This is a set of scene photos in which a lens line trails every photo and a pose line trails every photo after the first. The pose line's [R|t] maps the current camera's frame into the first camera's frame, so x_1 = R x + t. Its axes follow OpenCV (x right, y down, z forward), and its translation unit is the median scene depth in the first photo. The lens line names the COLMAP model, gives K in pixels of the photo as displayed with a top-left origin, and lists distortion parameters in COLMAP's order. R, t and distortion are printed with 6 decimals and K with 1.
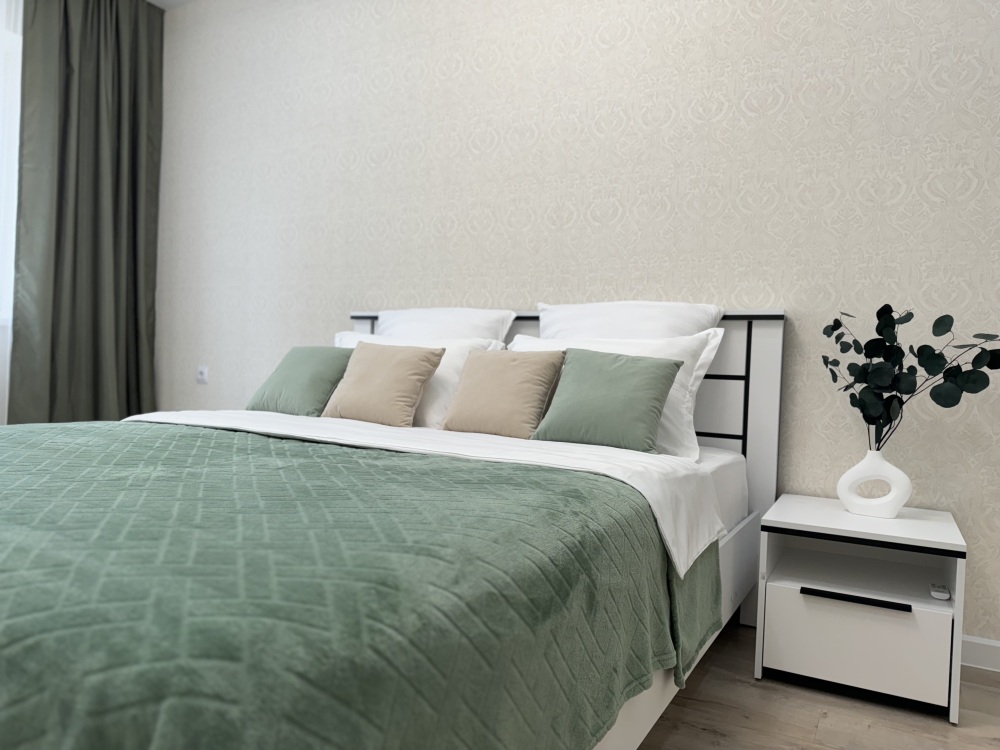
lens RADIAL K [[700.8, 0, 500.2], [0, 700.8, 380.5], [0, 0, 1]] dist [-0.002536, -0.000007]
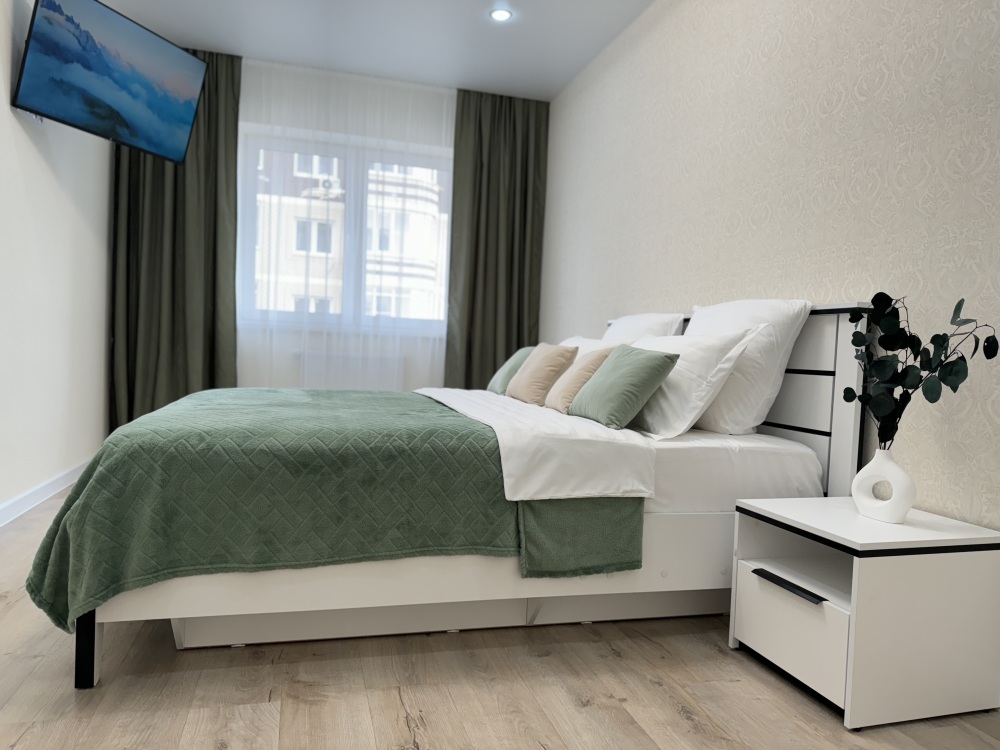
lens RADIAL K [[700.8, 0, 498.5], [0, 700.8, 375.9], [0, 0, 1]] dist [-0.002536, -0.000007]
pose [[0.706685, 0.017170, -0.707319, 0.756881], [-0.027383, 0.999620, -0.003093, 0.017156], [0.706998, 0.021555, 0.706887, -0.023435]]
